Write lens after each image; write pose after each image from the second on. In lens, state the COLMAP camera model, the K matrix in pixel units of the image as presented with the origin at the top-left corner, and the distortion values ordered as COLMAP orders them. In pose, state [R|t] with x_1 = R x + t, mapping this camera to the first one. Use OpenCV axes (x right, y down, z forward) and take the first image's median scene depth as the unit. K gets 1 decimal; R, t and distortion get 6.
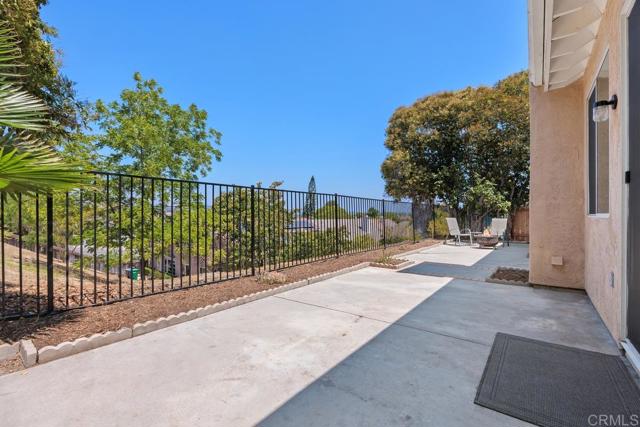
lens RADIAL K [[275.3, 0, 319.3], [0, 275.3, 217.0], [0, 0, 1]] dist [-0.019688, 0.000741]
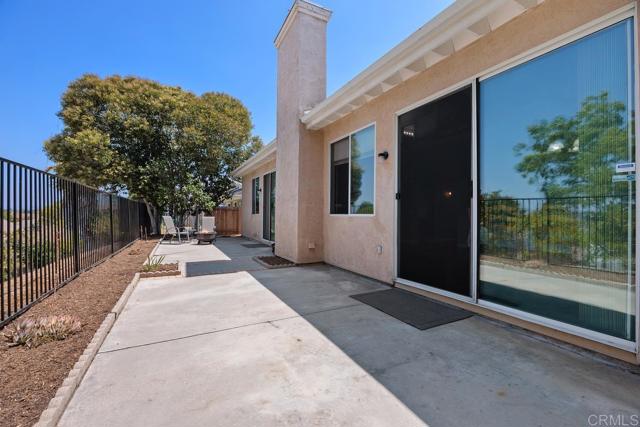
lens RADIAL K [[275.3, 0, 308.6], [0, 275.3, 217.5], [0, 0, 1]] dist [-0.019688, 0.000741]
pose [[0.431990, -0.003427, 0.901872, -0.203797], [-0.005232, 0.999966, 0.006306, -0.000306], [-0.901863, -0.007443, 0.431958, 0.152770]]
